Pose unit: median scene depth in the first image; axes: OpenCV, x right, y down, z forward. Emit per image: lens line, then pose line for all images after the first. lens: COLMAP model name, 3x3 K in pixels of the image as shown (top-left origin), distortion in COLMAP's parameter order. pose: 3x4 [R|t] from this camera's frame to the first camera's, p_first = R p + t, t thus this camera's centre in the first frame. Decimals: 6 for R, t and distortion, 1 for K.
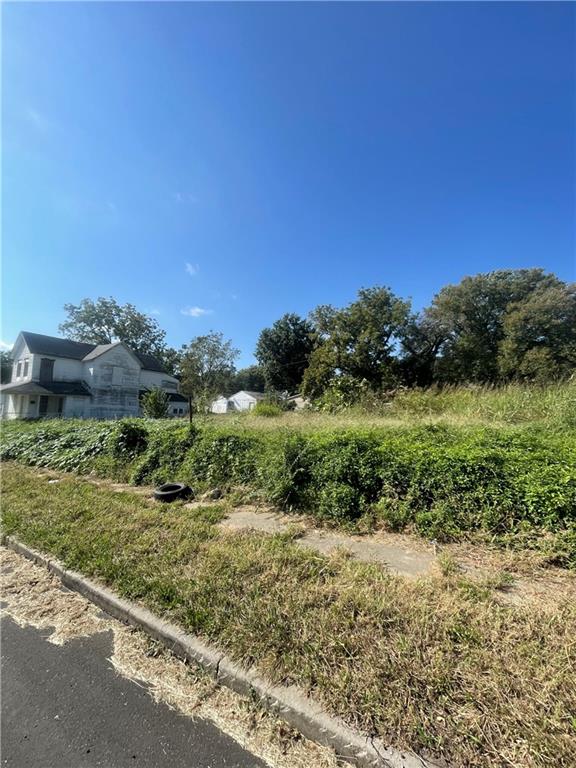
lens RADIAL K [[311.7, 0, 293.0], [0, 311.7, 386.3], [0, 0, 1]] dist [-0.000637, -0.000924]
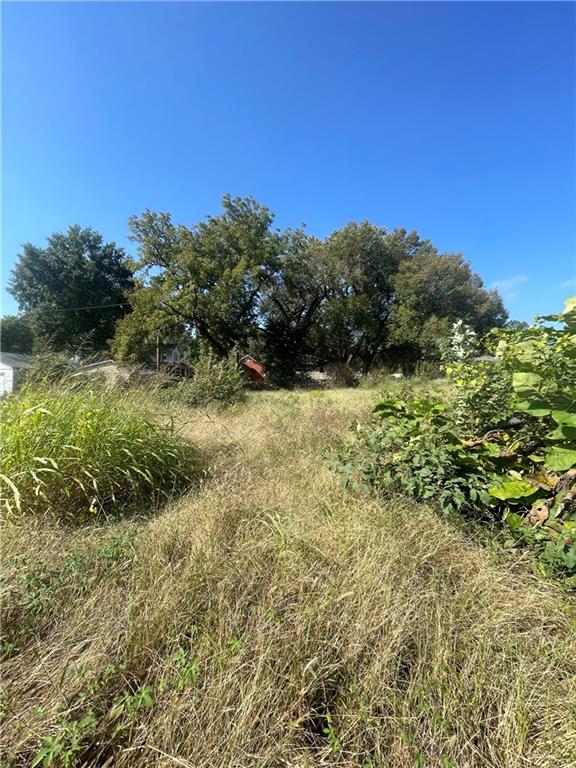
lens RADIAL K [[311.7, 0, 286.3], [0, 311.7, 385.4], [0, 0, 1]] dist [-0.000637, -0.000924]
pose [[0.829248, -0.007009, 0.558837, -0.036185], [-0.043256, 0.996117, 0.076680, 0.014050], [-0.557204, -0.087760, 0.825725, 0.386429]]
